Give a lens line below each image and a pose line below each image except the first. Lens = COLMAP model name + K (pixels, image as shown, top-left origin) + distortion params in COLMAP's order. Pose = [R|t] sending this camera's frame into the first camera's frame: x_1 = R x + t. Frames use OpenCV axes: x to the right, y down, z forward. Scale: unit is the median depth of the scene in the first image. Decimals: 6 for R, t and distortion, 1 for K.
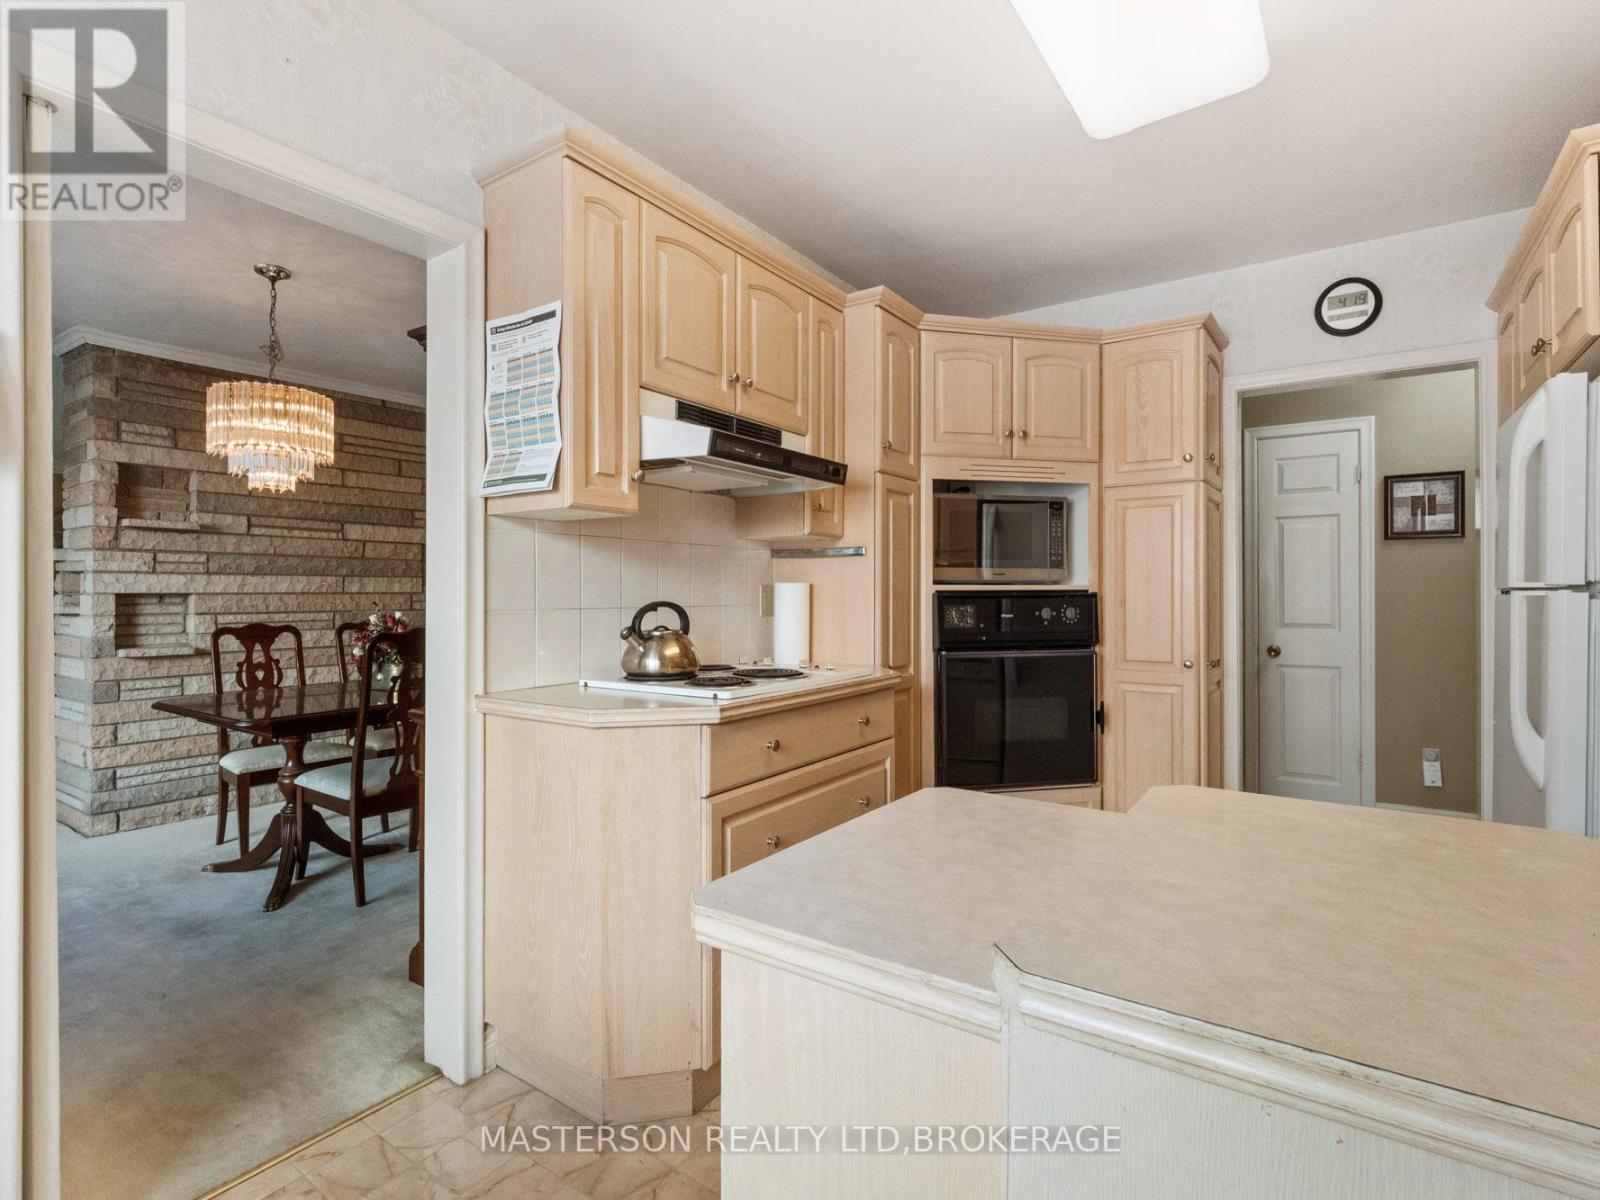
lens RADIAL K [[774.6, 0, 802.4], [0, 774.6, 602.4], [0, 0, 1]] dist [0.001146, 0.001774]
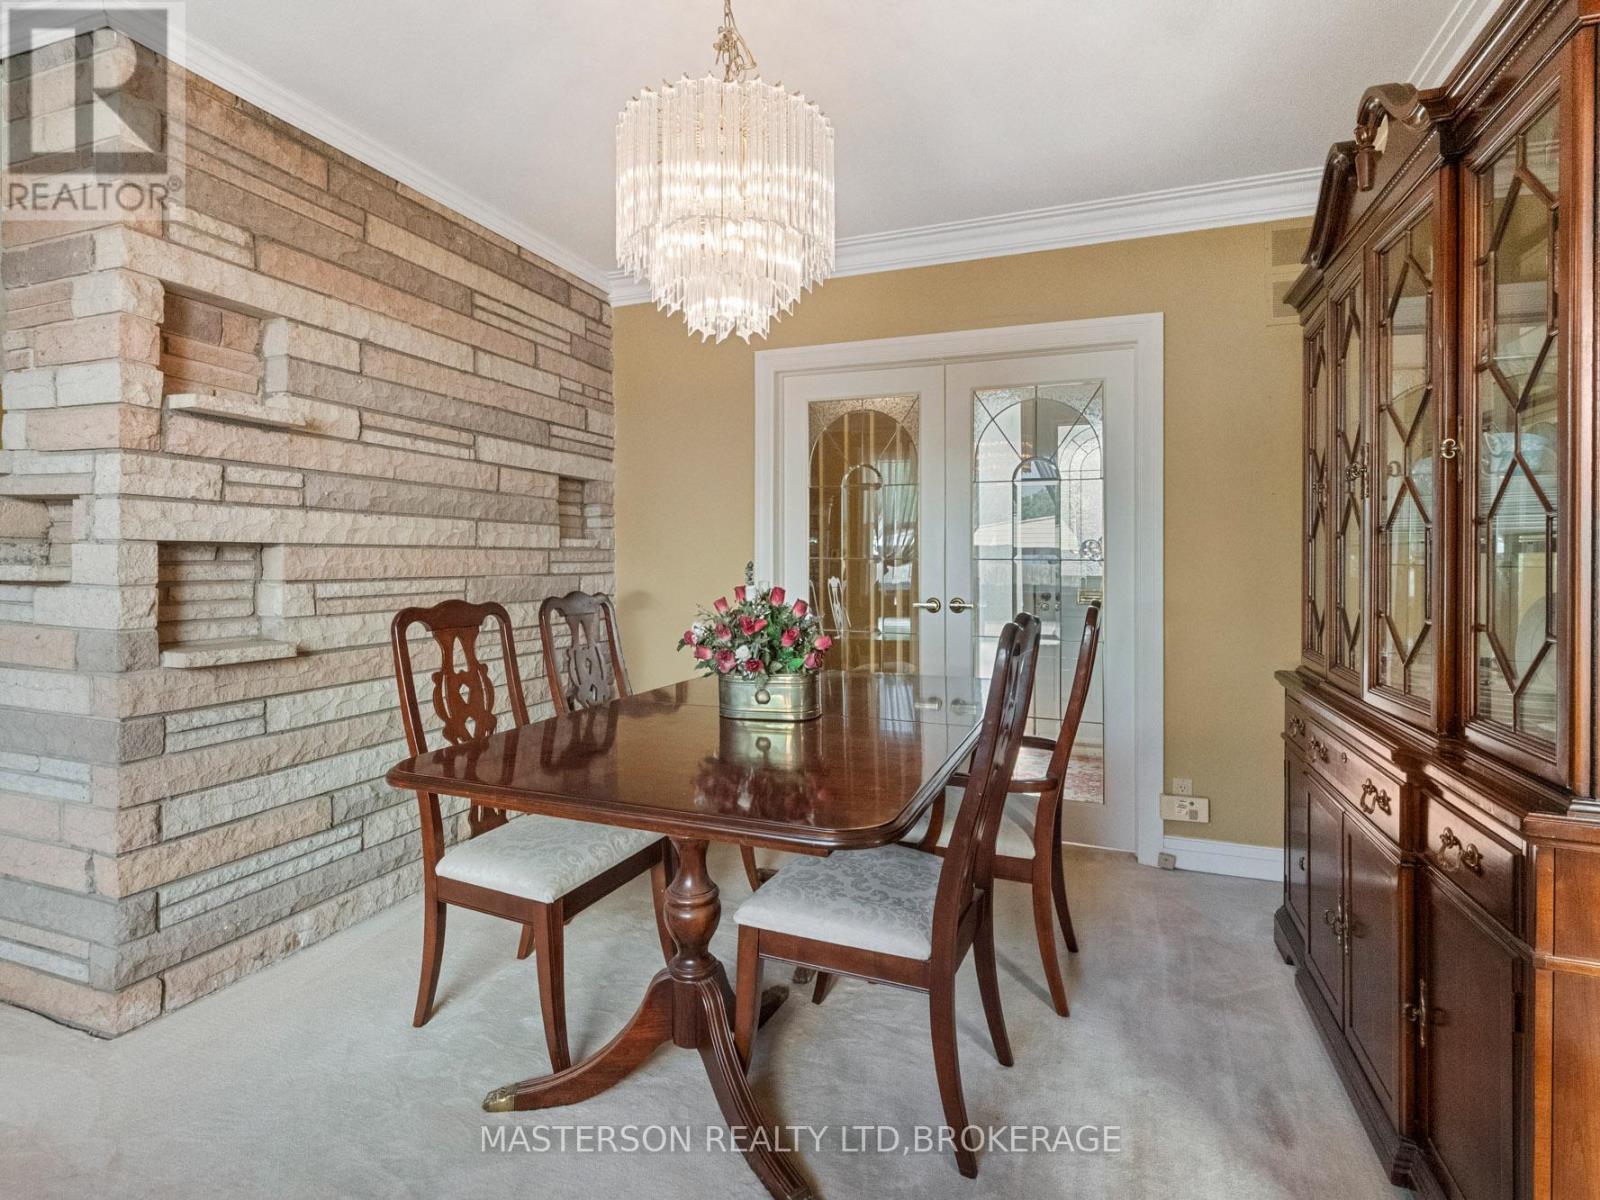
lens RADIAL K [[774.6, 0, 767.9], [0, 774.6, 569.9], [0, 0, 1]] dist [0.001146, 0.001774]
pose [[0.971324, 0.008451, 0.237608, -0.599209], [-0.009640, 0.999946, 0.003845, 0.001453], [-0.237562, -0.006026, 0.971354, 0.403051]]
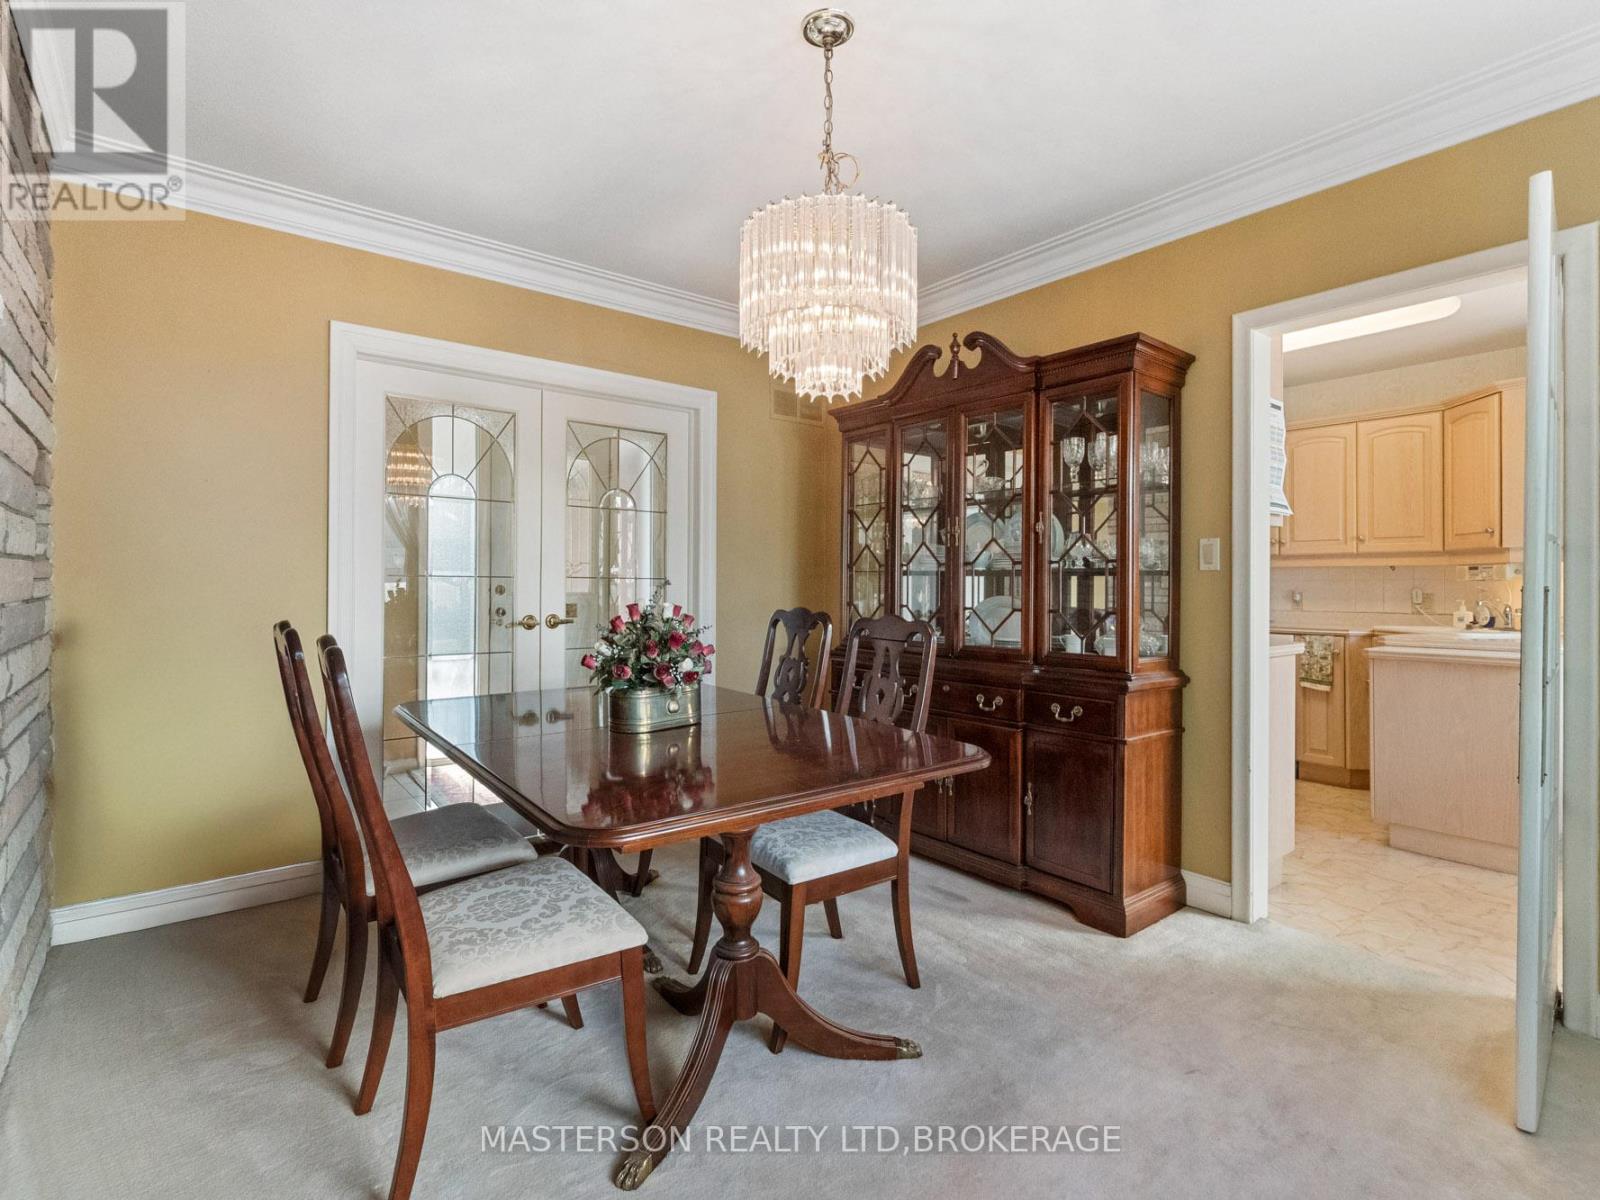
lens RADIAL K [[774.6, 0, 786.9], [0, 774.6, 586.5], [0, 0, 1]] dist [0.001146, 0.001774]
pose [[0.303423, 0.008619, 0.952817, -1.582067], [-0.005846, 0.999957, -0.007183, 0.016550], [-0.952838, -0.003390, 0.303461, 1.069025]]
